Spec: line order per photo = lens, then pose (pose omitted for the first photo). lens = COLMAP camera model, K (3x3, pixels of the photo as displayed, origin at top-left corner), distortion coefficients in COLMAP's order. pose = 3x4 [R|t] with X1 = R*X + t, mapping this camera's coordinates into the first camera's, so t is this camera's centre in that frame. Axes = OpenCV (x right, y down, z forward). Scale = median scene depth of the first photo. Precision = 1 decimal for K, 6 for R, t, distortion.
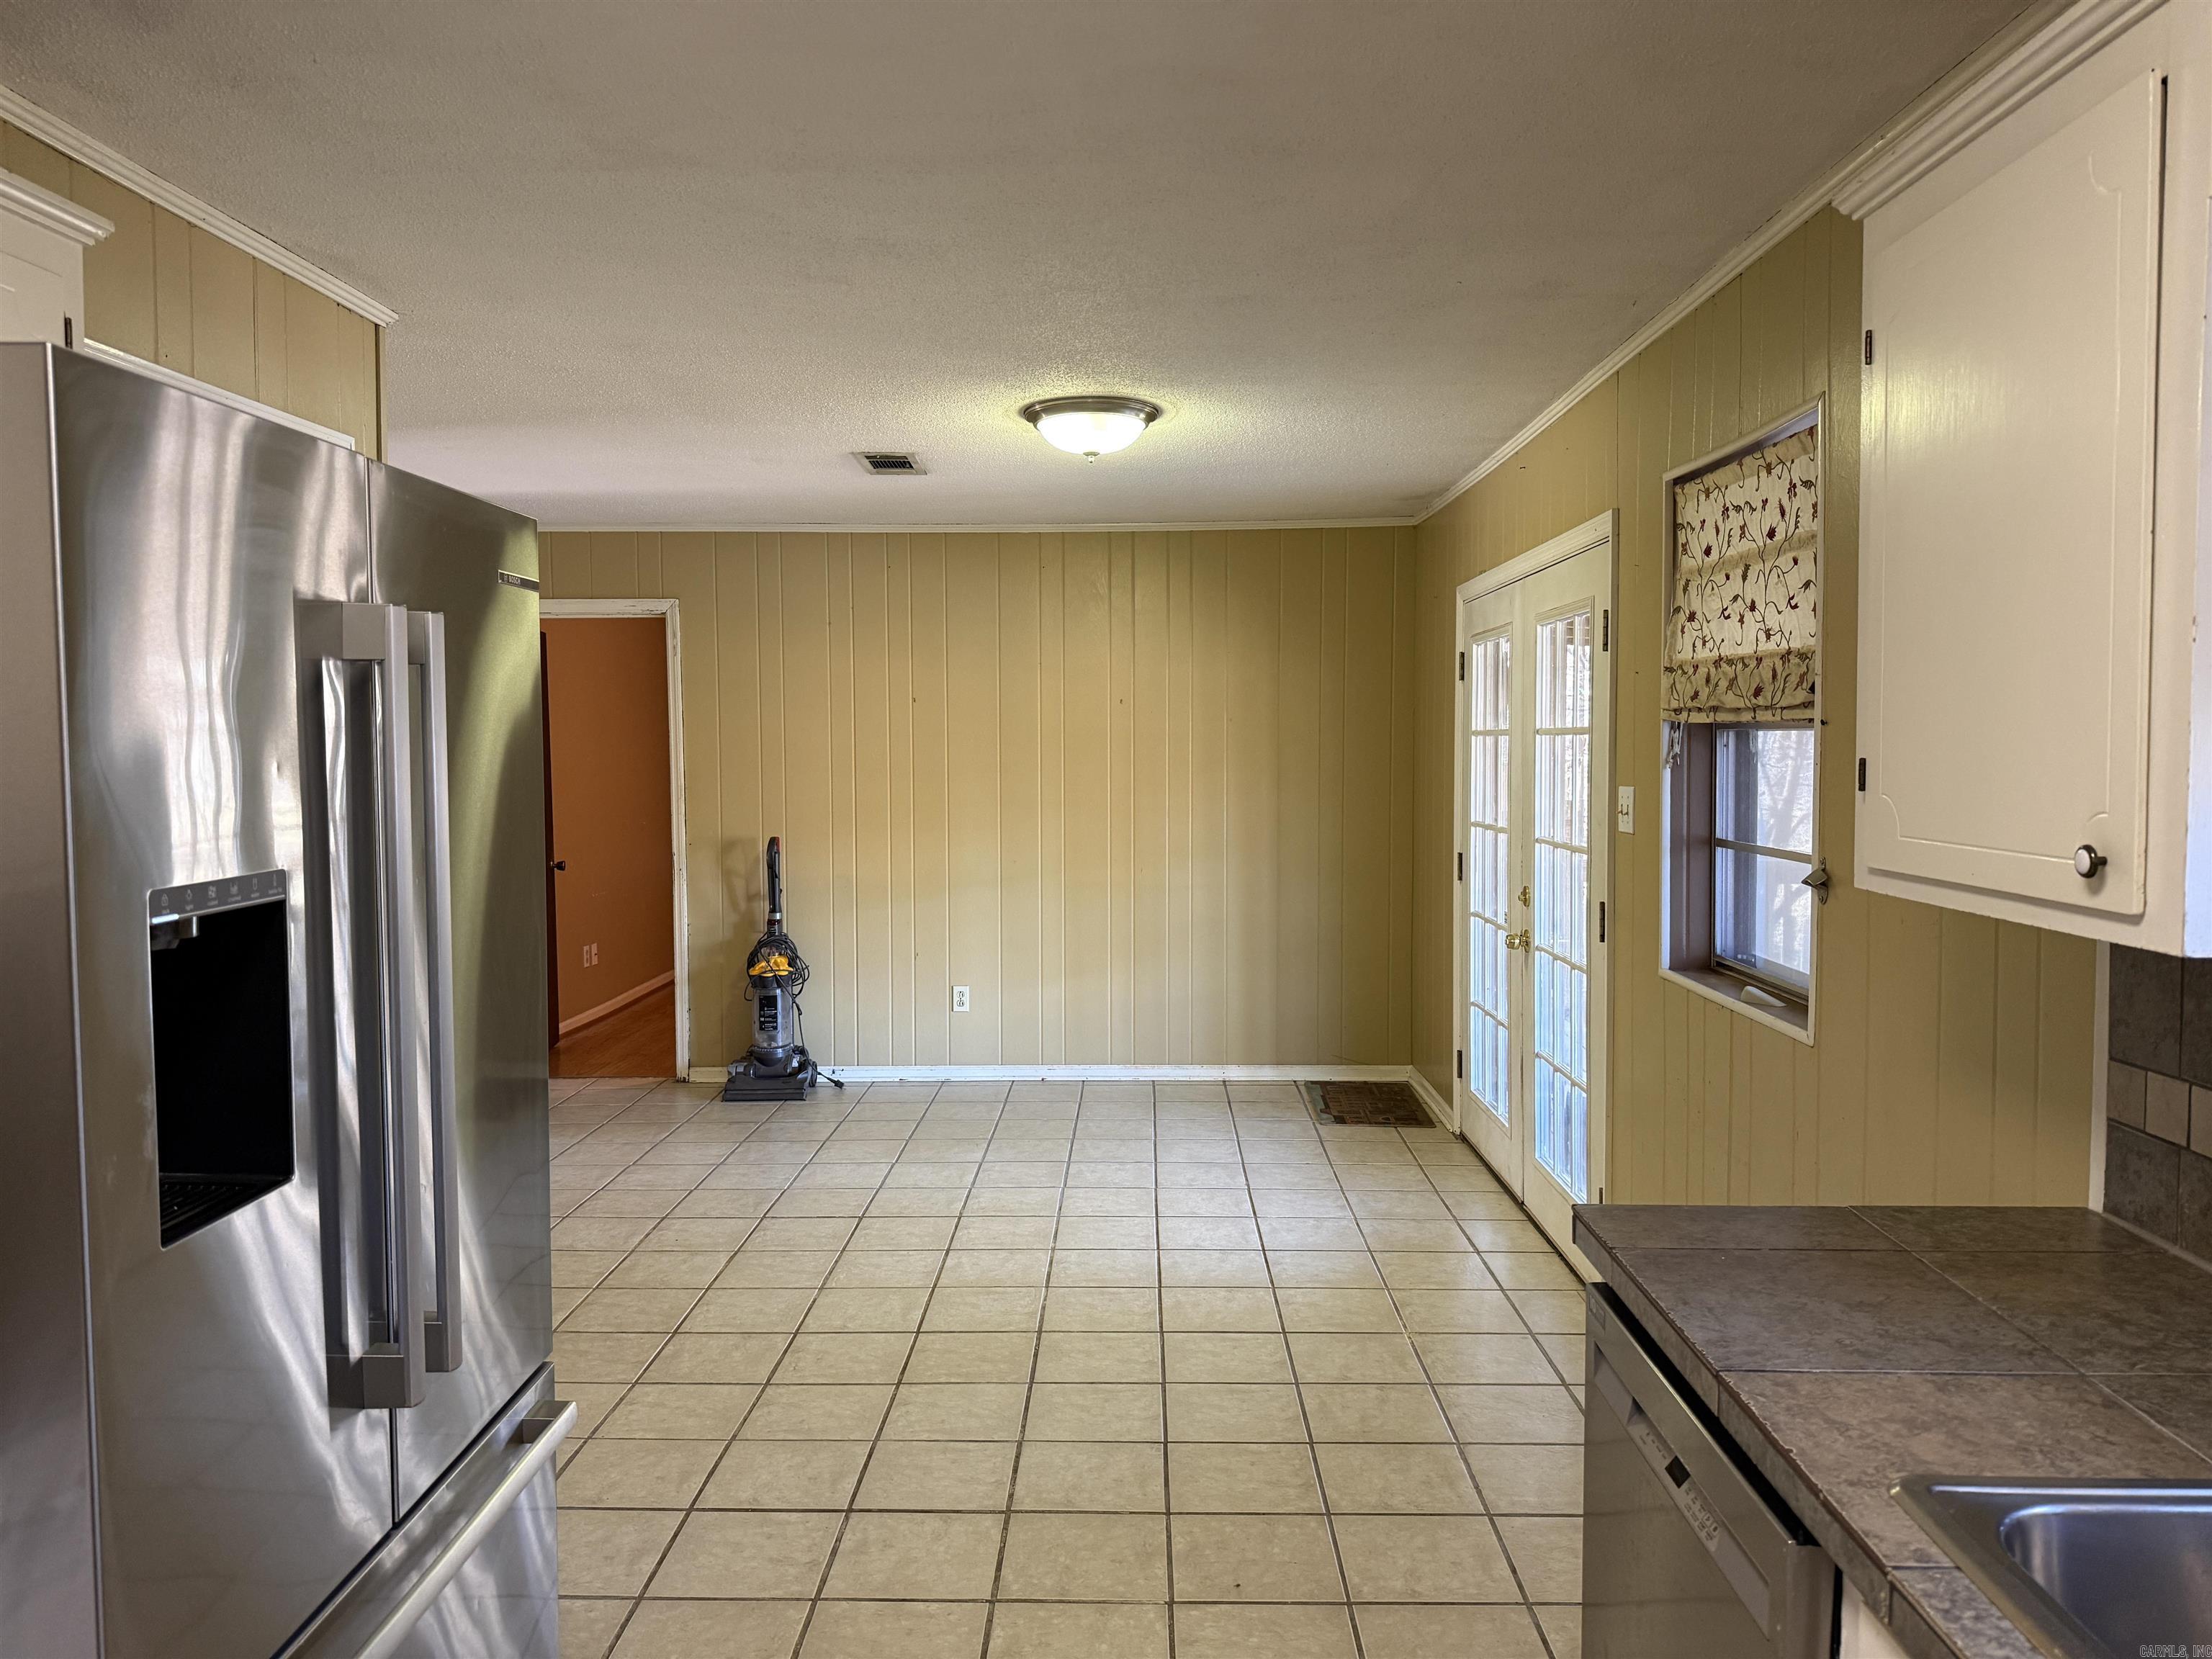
lens RADIAL K [[1571.3, 0, 1108.8], [0, 1571.3, 821.8], [0, 0, 1]] dist [0.064279, -0.074994]
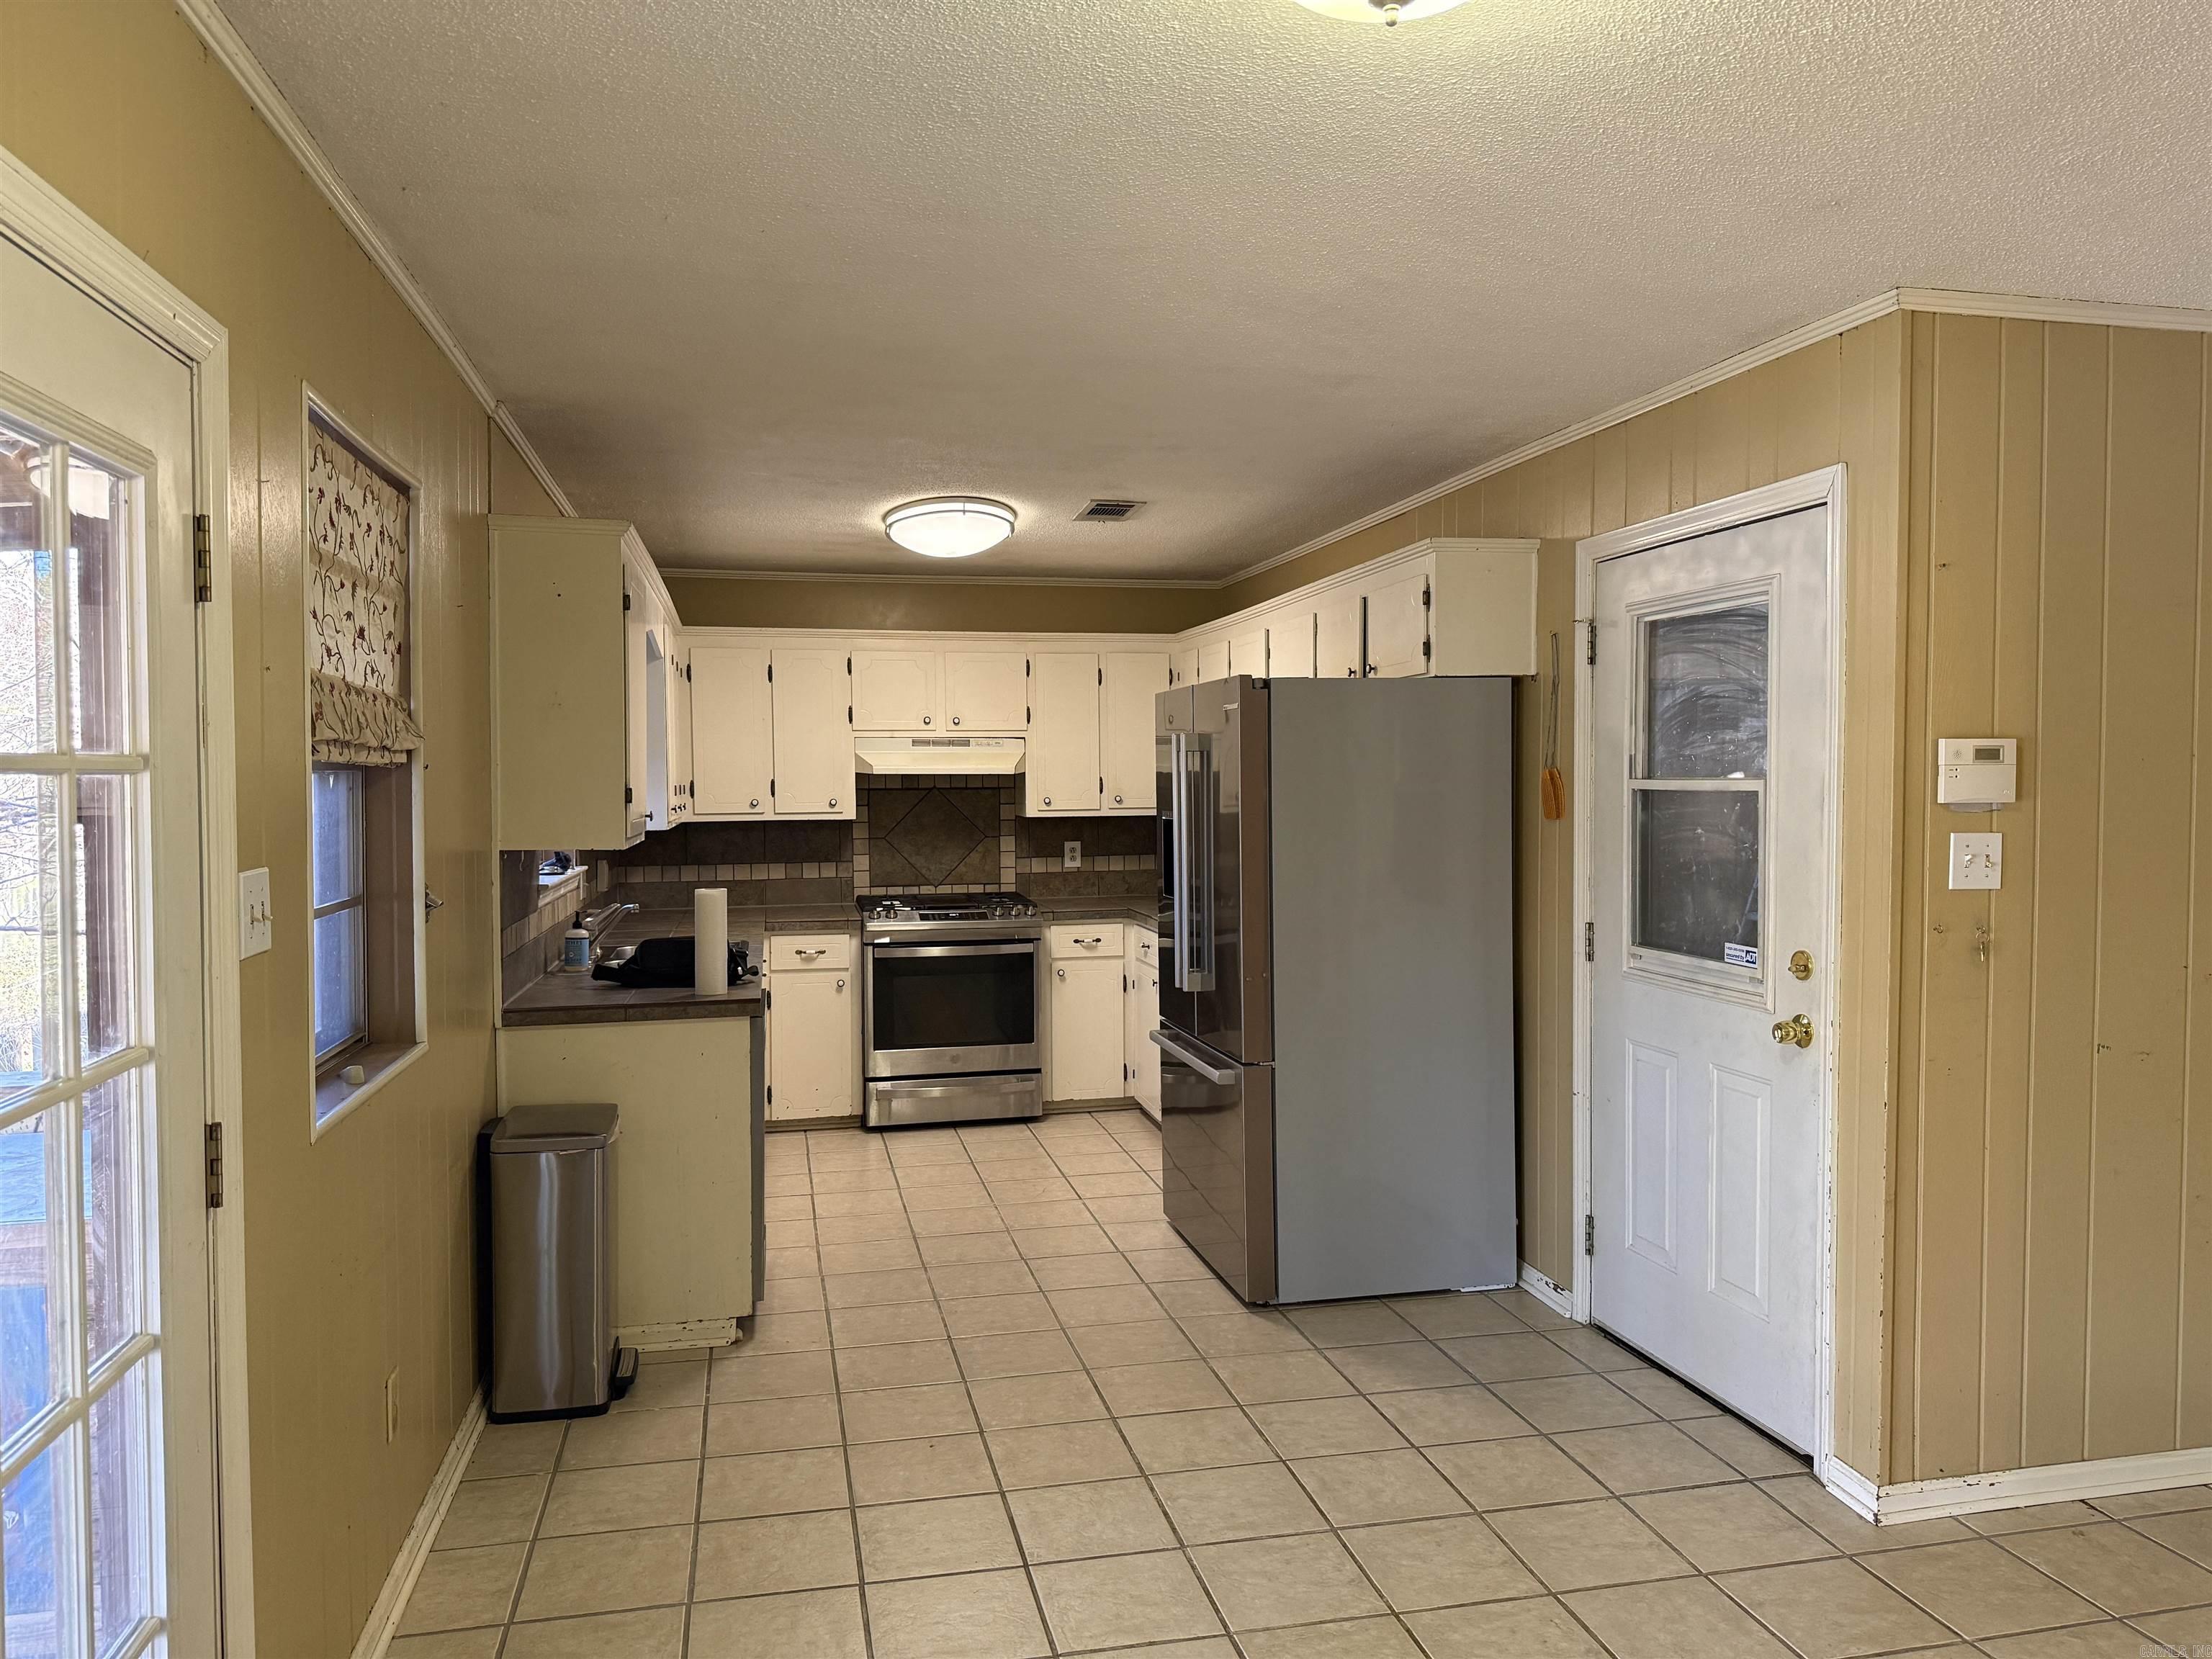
lens RADIAL K [[1571.3, 0, 1142.0], [0, 1571.3, 823.2], [0, 0, 1]] dist [0.064279, -0.074994]
pose [[-0.967446, 0.015927, -0.252576, 0.206277], [-0.005382, 0.996497, 0.083455, -0.107570], [0.253021, 0.082098, -0.963971, 1.989361]]
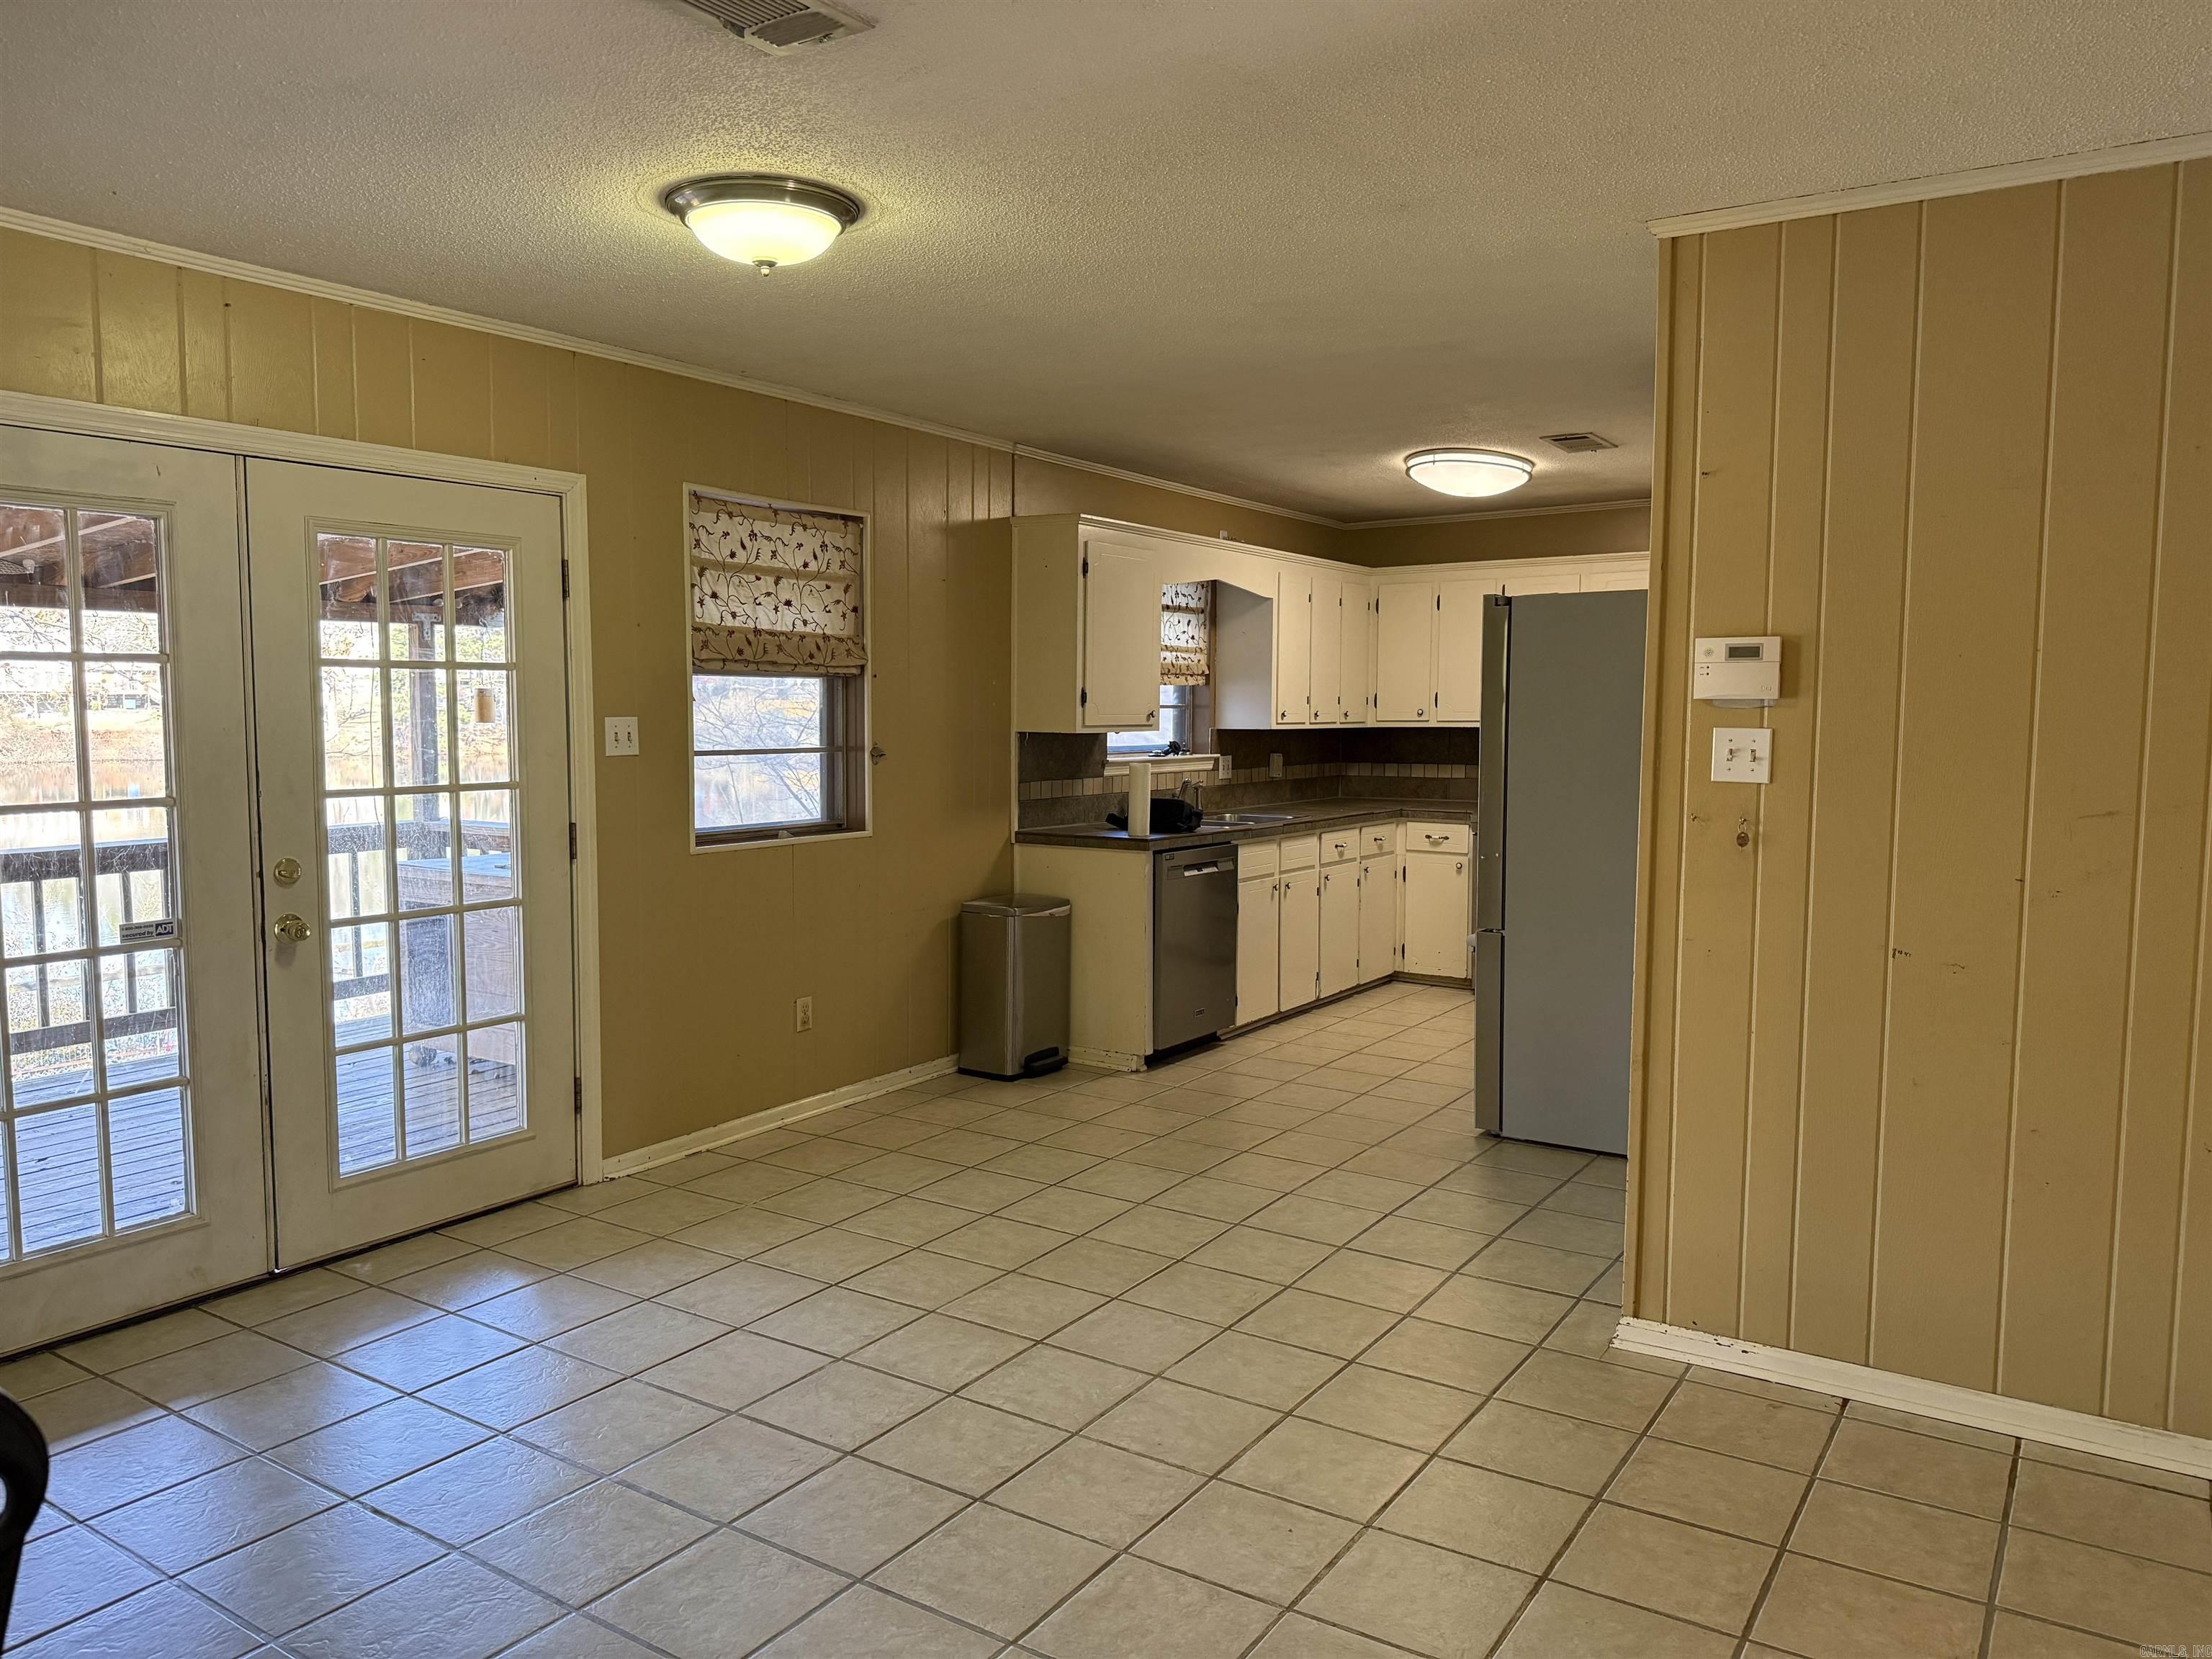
lens RADIAL K [[1571.3, 0, 1092.0], [0, 1571.3, 848.4], [0, 0, 1]] dist [0.064279, -0.074994]
pose [[-0.846192, -0.047930, 0.530719, -0.770245], [0.028067, 0.990556, 0.134209, -0.093995], [-0.532139, 0.128462, -0.836855, 2.269496]]
